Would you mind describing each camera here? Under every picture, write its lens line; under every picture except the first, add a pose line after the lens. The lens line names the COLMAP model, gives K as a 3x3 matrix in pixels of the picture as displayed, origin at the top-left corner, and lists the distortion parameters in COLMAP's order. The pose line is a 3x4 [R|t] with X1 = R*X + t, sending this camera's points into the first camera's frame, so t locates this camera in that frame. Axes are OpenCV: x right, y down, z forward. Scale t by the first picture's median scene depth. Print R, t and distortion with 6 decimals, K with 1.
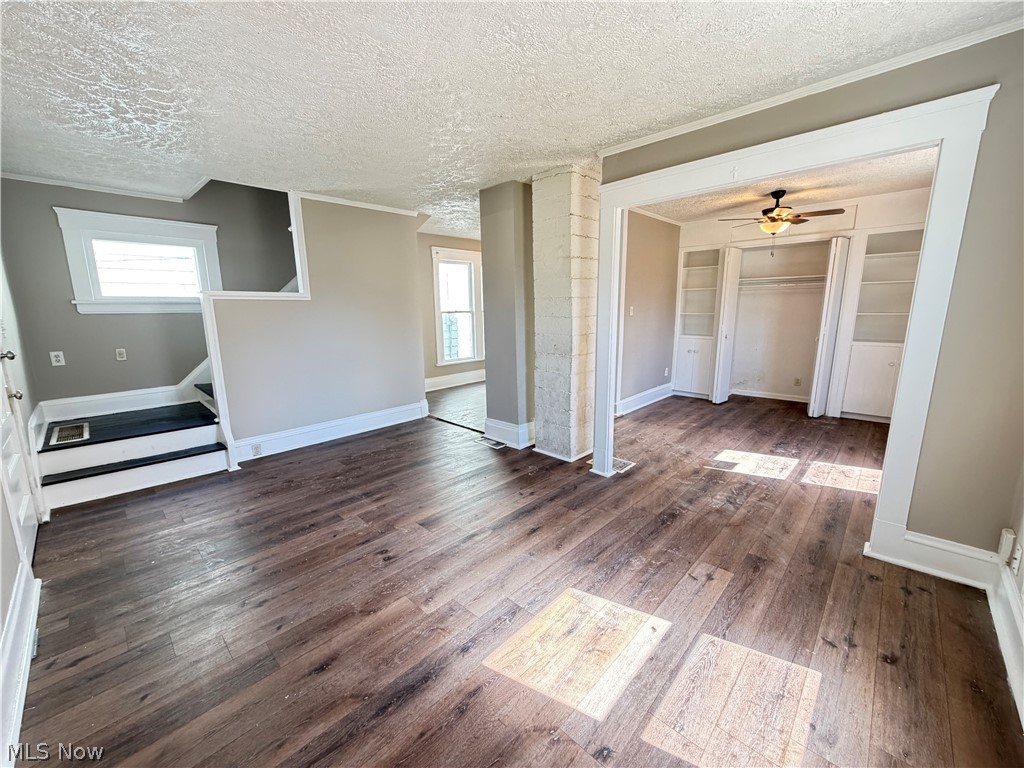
lens RADIAL K [[406.5, 0, 510.1], [0, 406.5, 382.6], [0, 0, 1]] dist [0.001357, 0.000232]
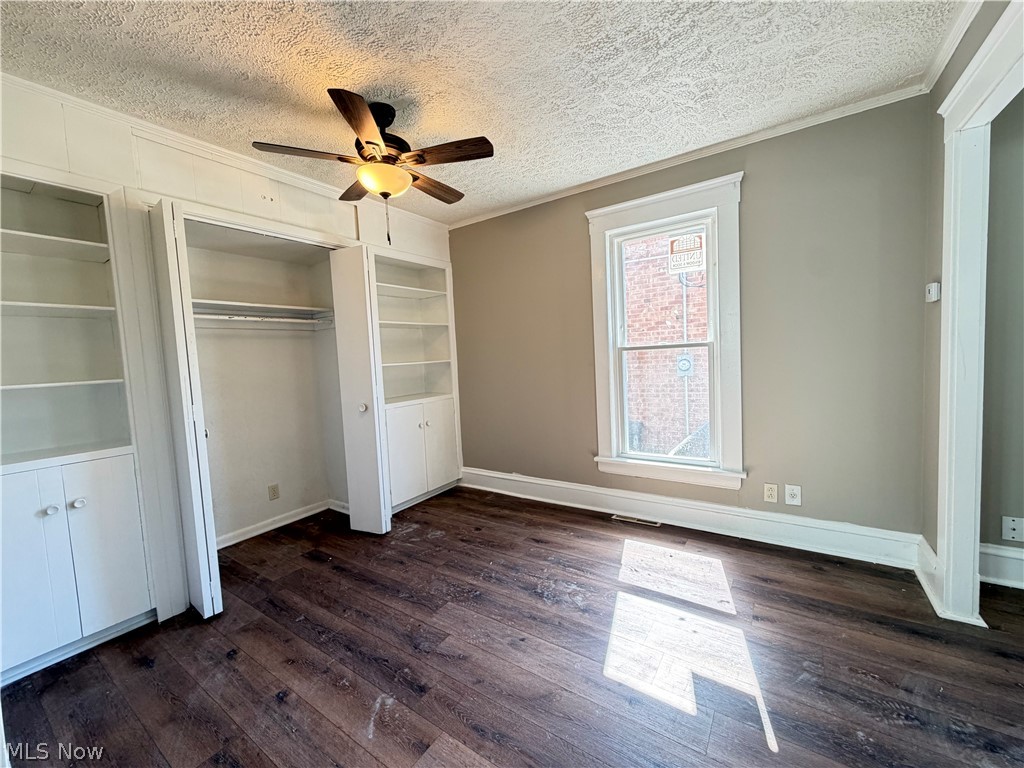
lens RADIAL K [[406.5, 0, 510.1], [0, 406.5, 382.6], [0, 0, 1]] dist [0.001357, 0.000232]
pose [[-0.168157, -0.049665, 0.984508, 0.141972], [0.229119, 0.969409, 0.088038, -0.167796], [-0.958764, 0.240374, -0.151634, 0.997564]]
